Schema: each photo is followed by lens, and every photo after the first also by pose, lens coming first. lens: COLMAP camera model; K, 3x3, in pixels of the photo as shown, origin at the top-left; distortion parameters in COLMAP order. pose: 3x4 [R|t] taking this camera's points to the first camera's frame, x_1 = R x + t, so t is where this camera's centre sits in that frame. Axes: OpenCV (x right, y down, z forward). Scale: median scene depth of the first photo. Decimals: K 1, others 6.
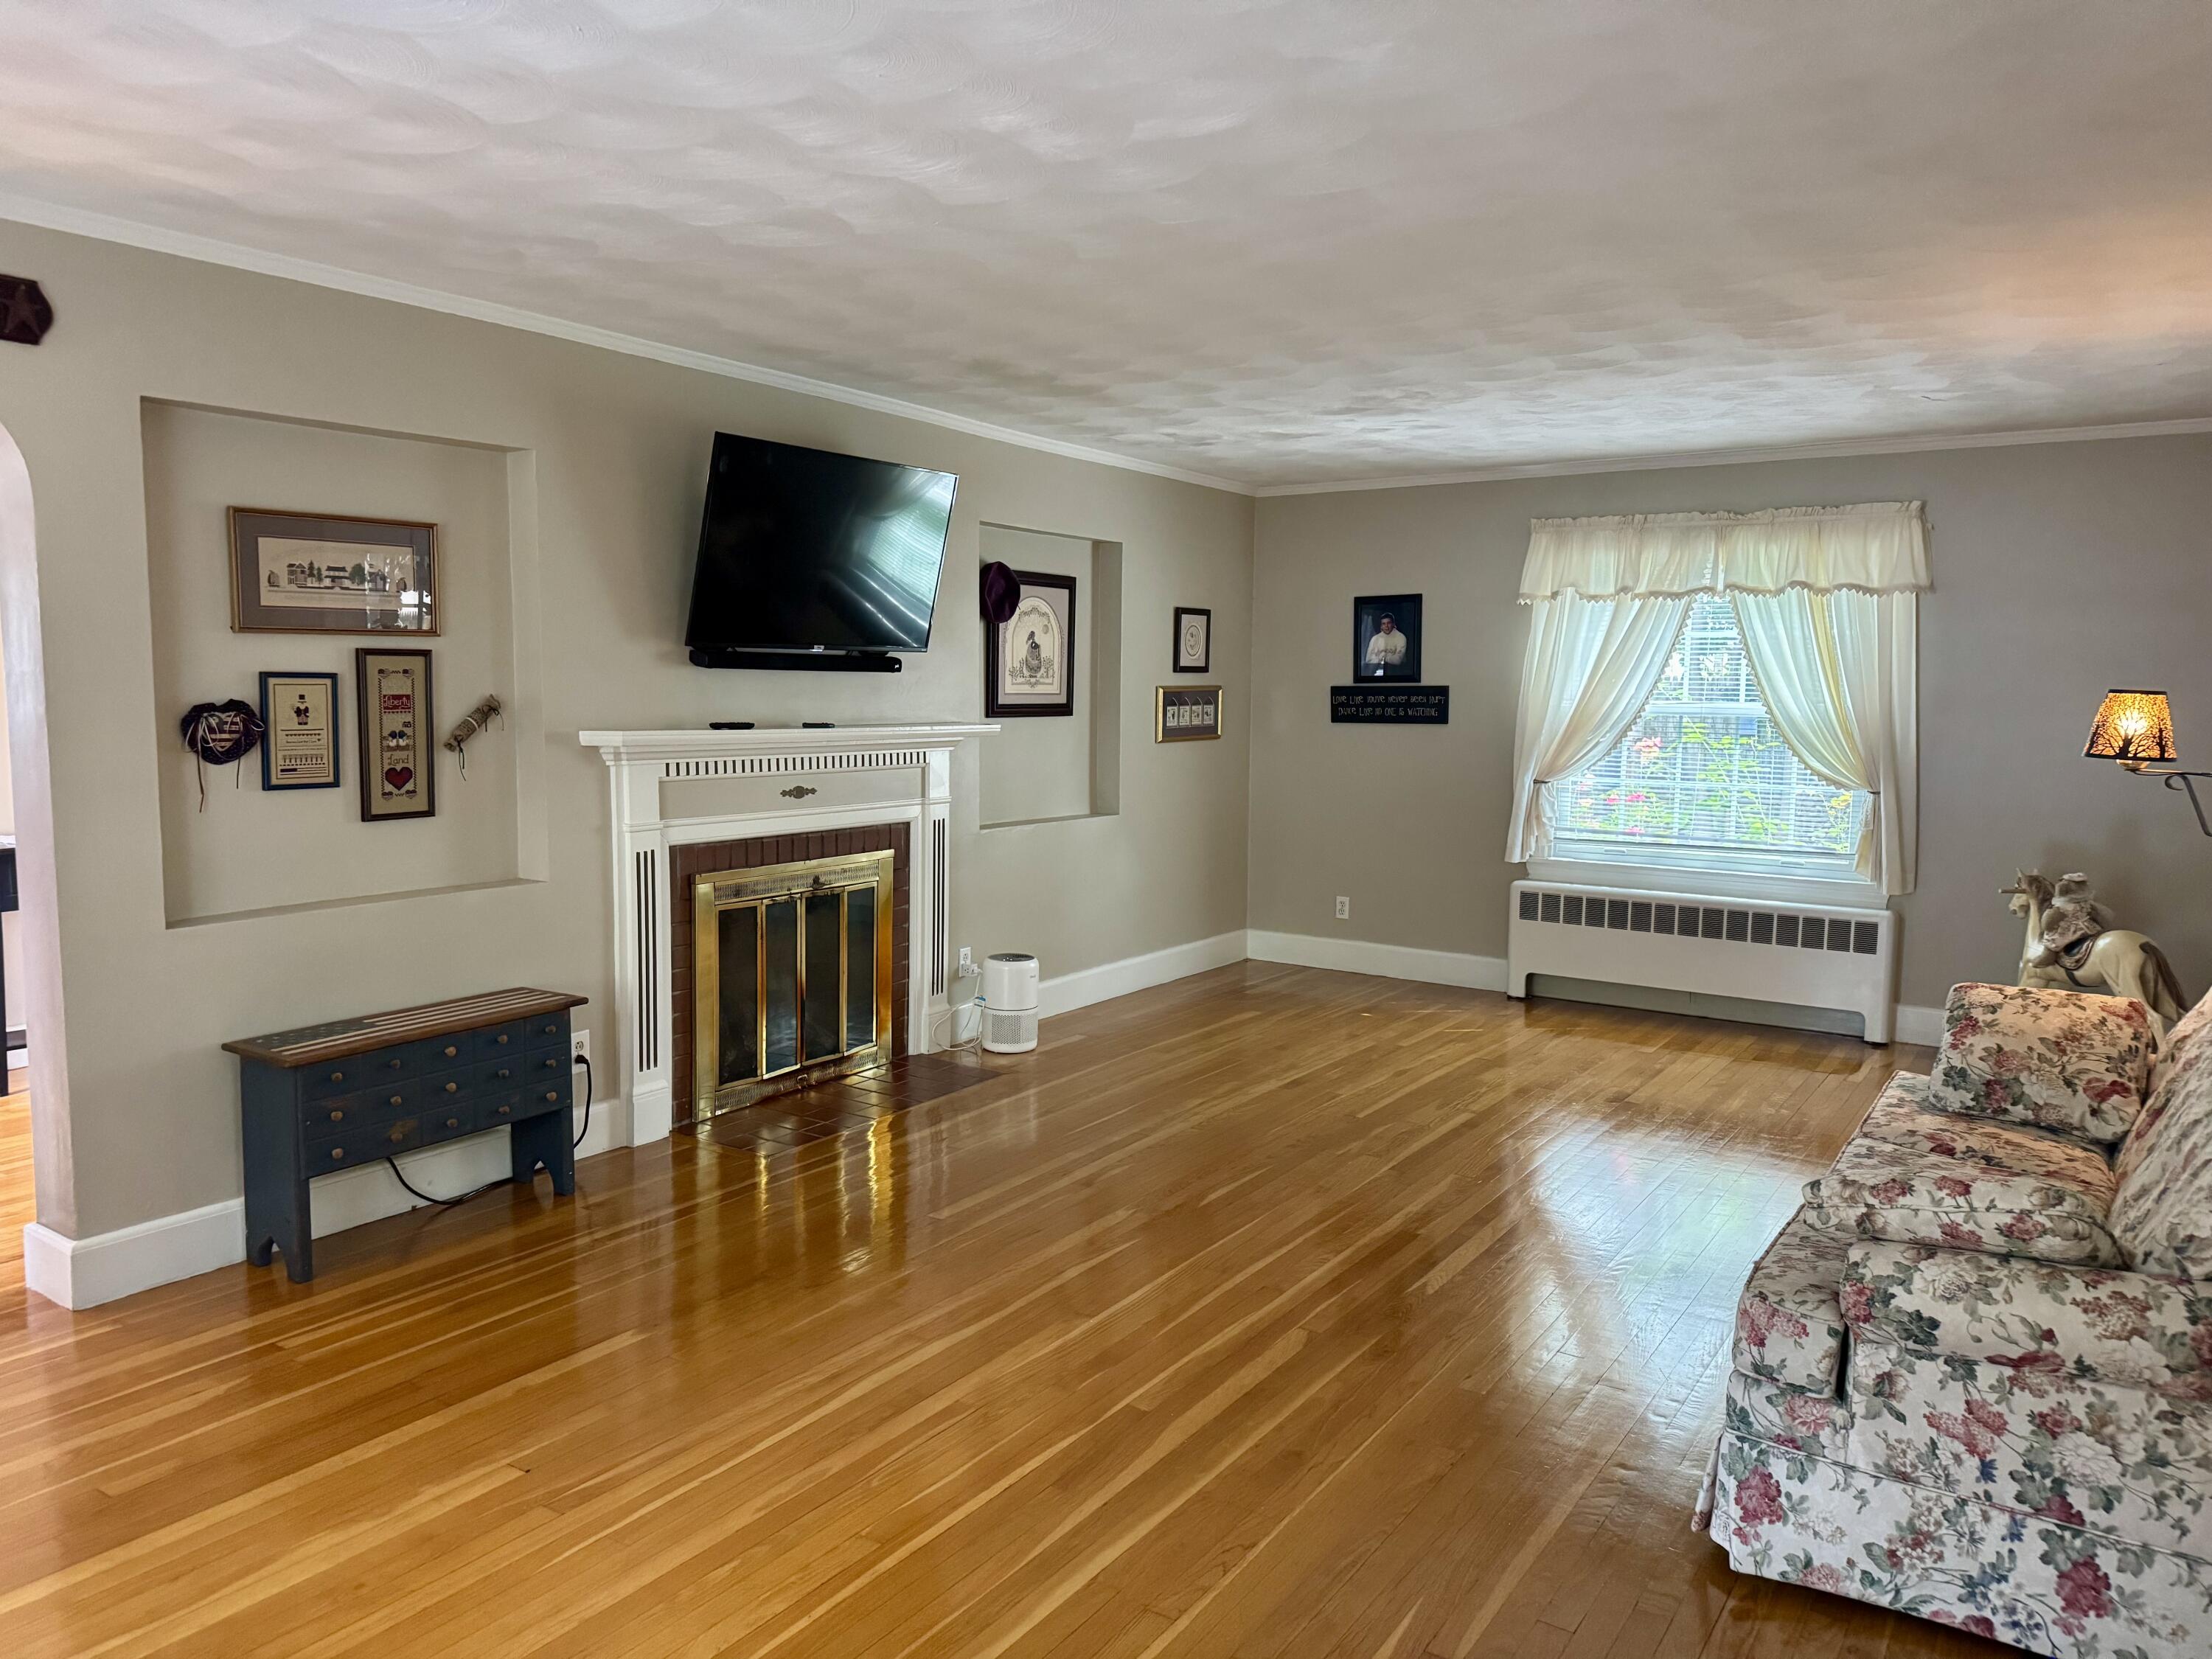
lens RADIAL K [[1596.8, 0, 1106.0], [0, 1596.8, 829.5], [0, 0, 1]] dist [0.167373, -0.257503]
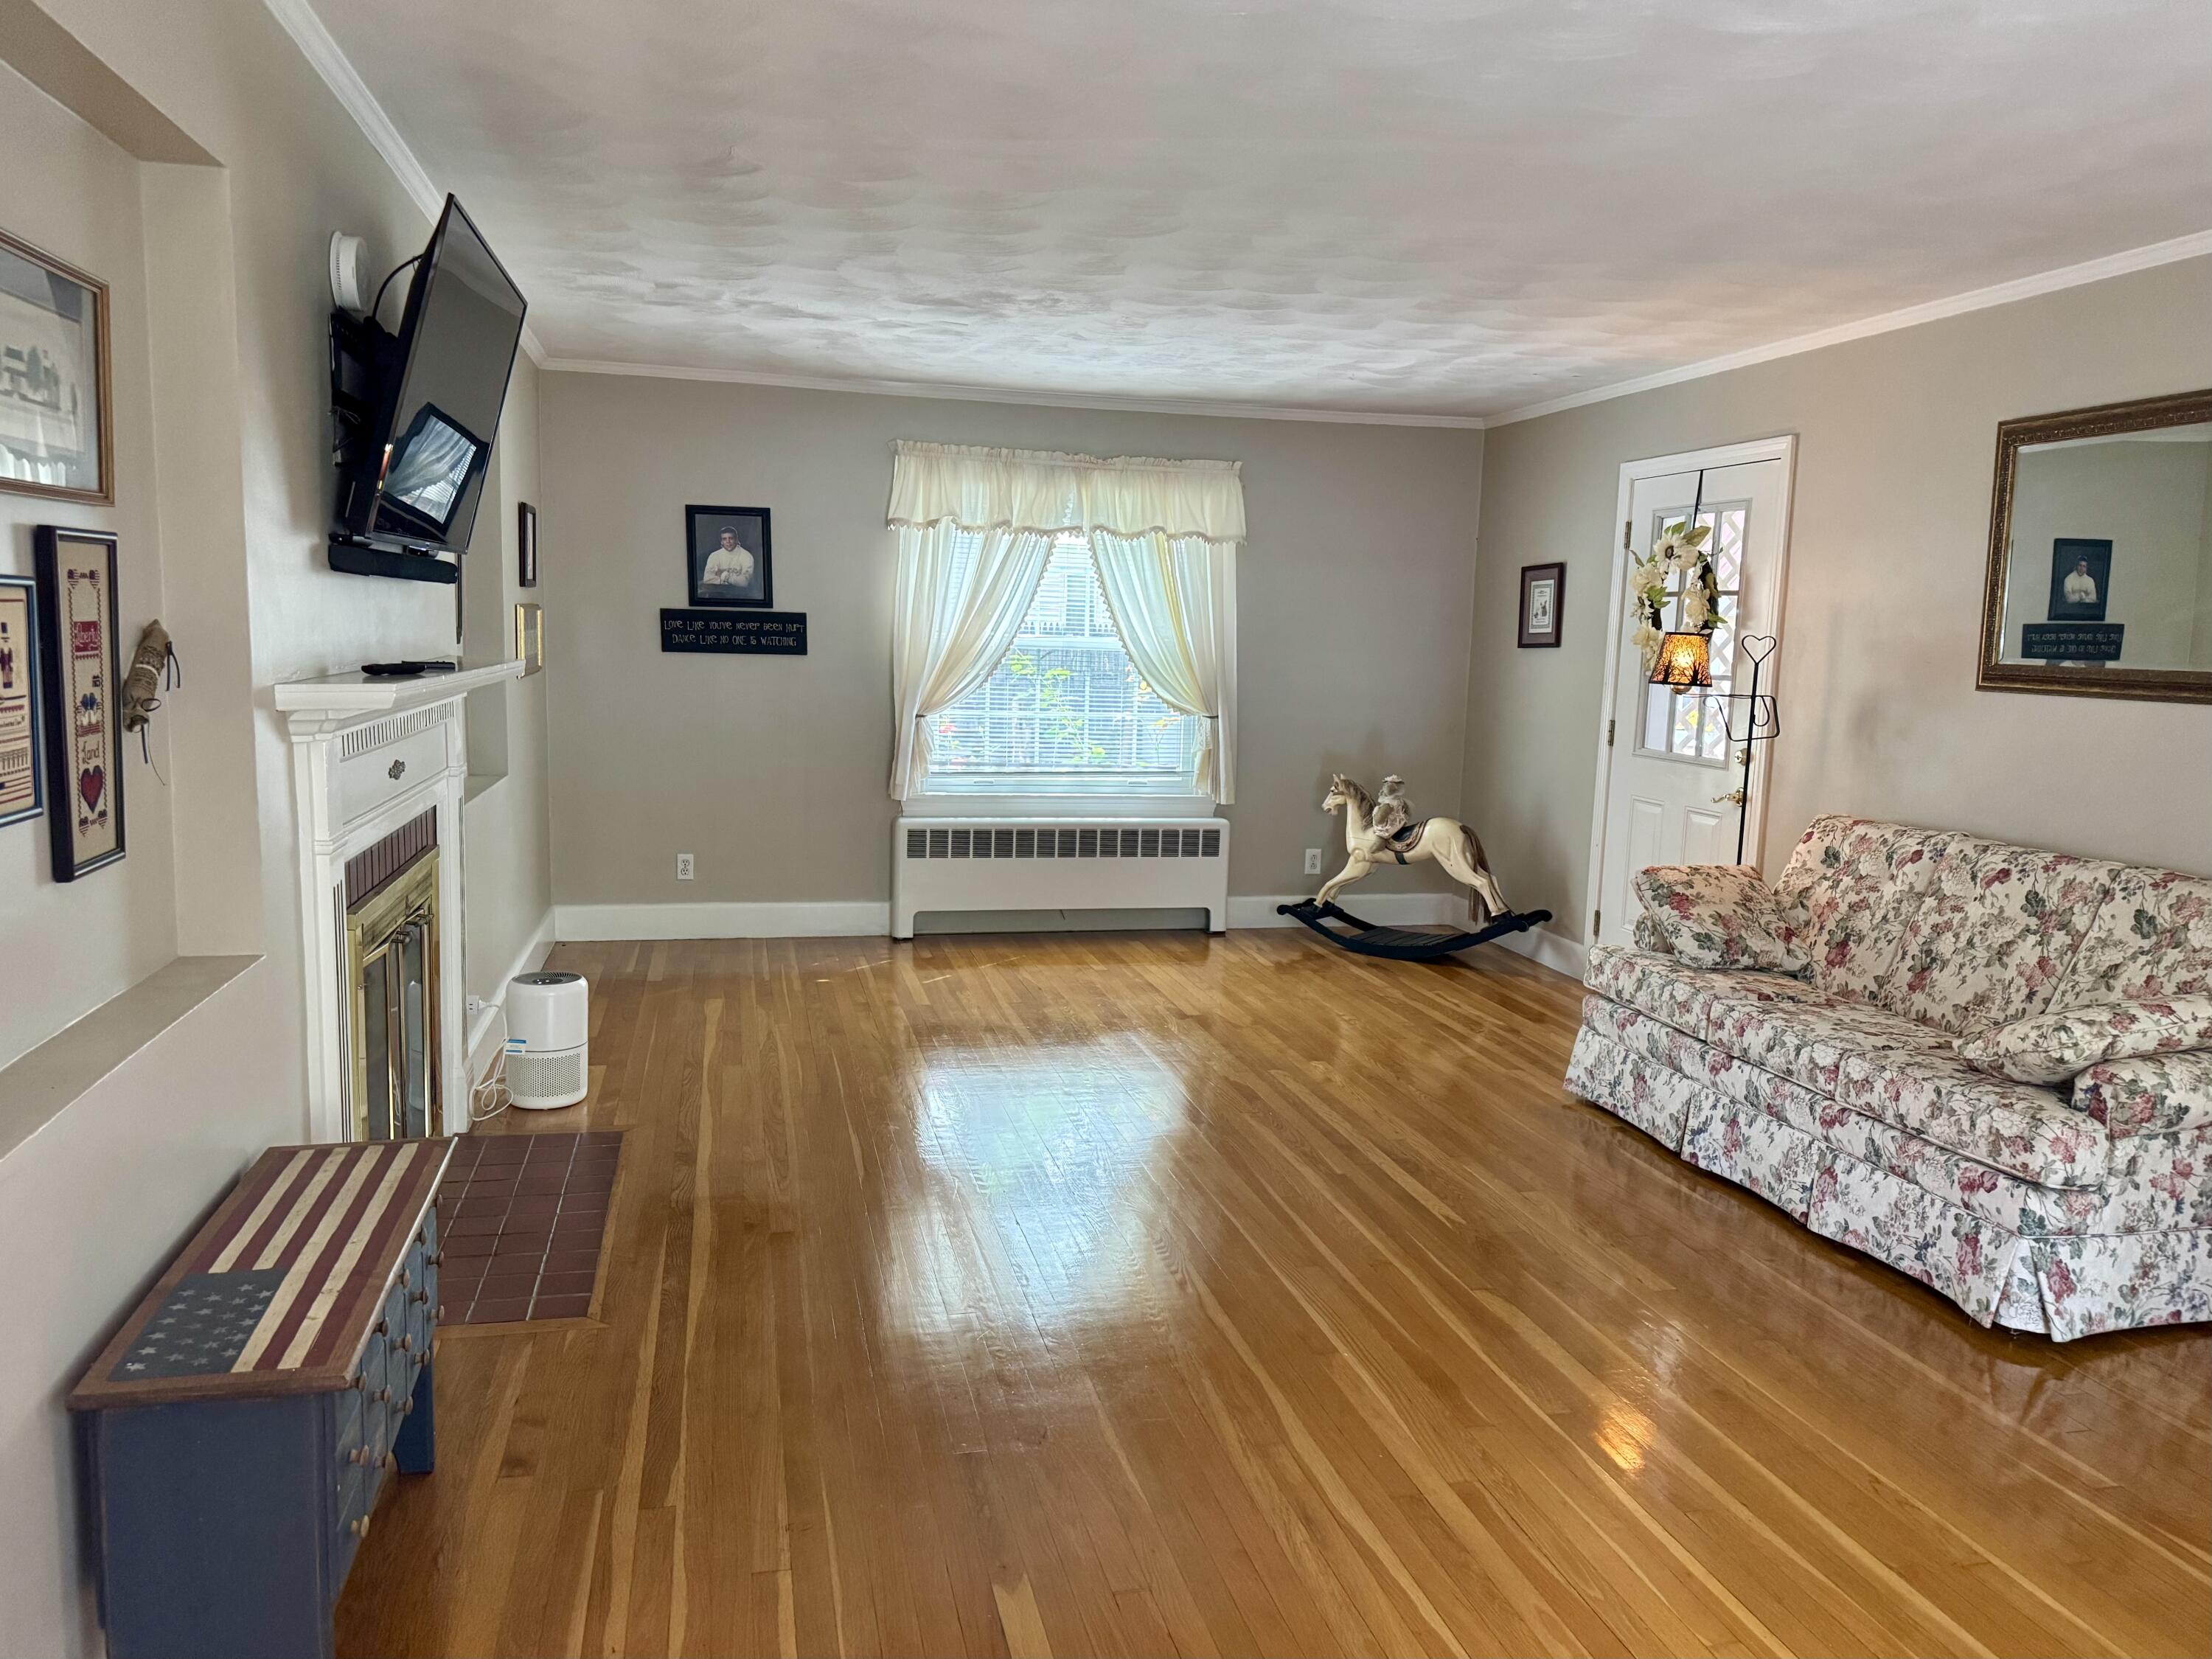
lens RADIAL K [[1596.8, 0, 1106.0], [0, 1596.8, 829.5], [0, 0, 1]] dist [0.167373, -0.257503]
pose [[0.661128, -0.085042, 0.745438, -0.415408], [0.047599, 0.996308, 0.071447, -0.026884], [-0.748762, -0.011753, 0.662735, 0.298818]]
